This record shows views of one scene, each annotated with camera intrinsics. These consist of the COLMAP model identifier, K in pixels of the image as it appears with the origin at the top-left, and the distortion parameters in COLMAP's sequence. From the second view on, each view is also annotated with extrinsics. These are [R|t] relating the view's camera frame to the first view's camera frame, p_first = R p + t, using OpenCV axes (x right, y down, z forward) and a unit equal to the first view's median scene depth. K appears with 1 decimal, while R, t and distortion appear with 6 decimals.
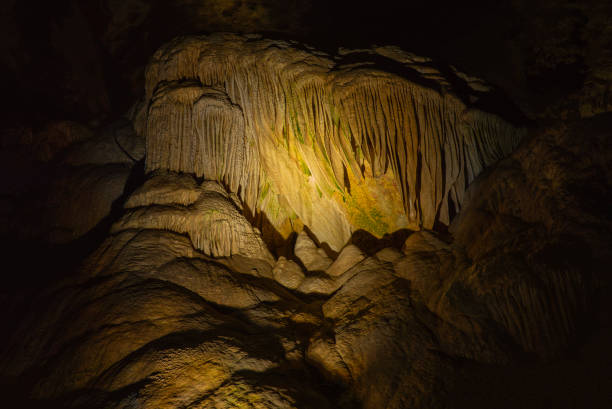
lens RADIAL K [[516.7, 0, 306.0], [0, 516.7, 192.0], [0, 0, 1]] dist [0.003960, 0.000809]
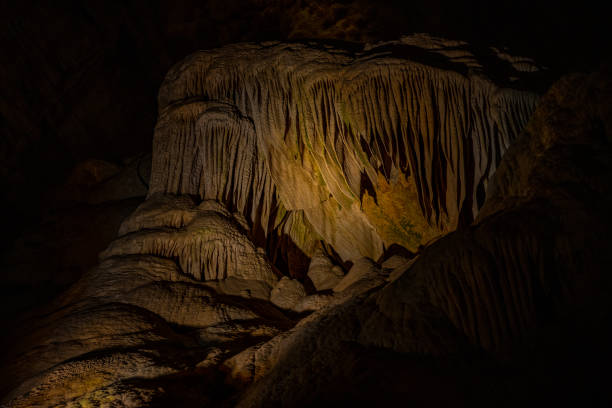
lens RADIAL K [[582.3, 0, 306.0], [0, 582.3, 204.0], [0, 0, 1]] dist [-0.001959, -0.000424]
pose [[0.988550, -0.085318, -0.124458, 0.101580], [0.080900, 0.995914, -0.040142, 0.038024], [0.127375, 0.029614, 0.991413, 0.019342]]
